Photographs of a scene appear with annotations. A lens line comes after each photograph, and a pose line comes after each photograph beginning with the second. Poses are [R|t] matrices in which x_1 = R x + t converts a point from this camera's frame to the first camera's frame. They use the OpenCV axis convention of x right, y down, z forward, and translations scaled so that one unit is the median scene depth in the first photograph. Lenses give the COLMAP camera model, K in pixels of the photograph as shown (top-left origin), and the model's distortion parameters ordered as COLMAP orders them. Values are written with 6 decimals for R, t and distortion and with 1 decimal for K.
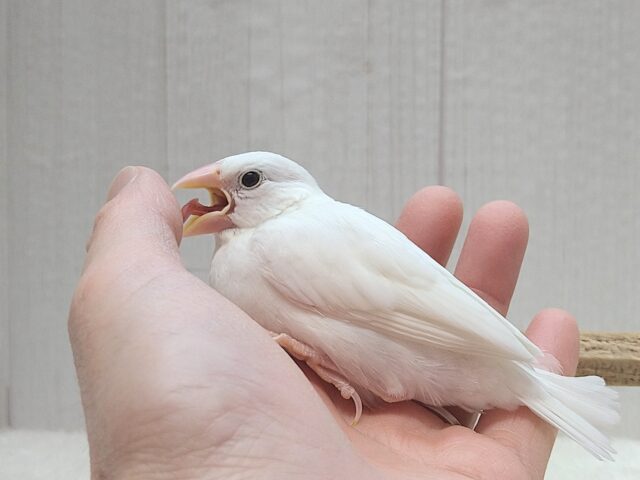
lens RADIAL K [[1001.6, 0, 320.5], [0, 1001.6, 257.7], [0, 0, 1]] dist [0.247670, -1.371726]
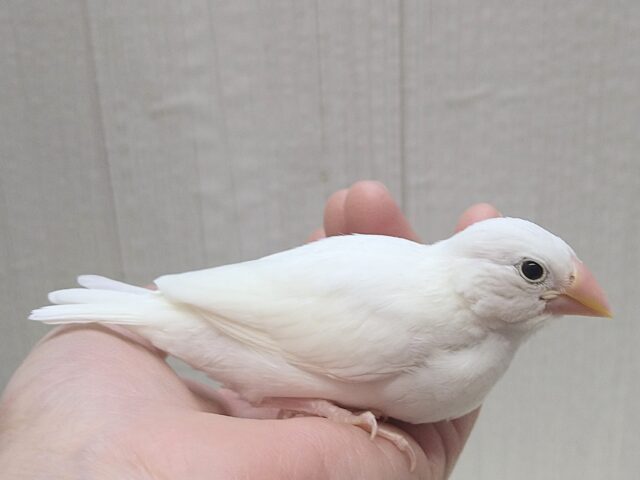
lens RADIAL K [[1001.6, 0, 320.5], [0, 1001.6, 257.7], [0, 0, 1]] dist [0.247670, -1.371726]
pose [[0.998676, -0.042812, -0.028507, 0.066923], [0.049810, 0.943194, 0.328488, -0.422720], [0.012824, -0.329473, 0.944078, 0.092775]]
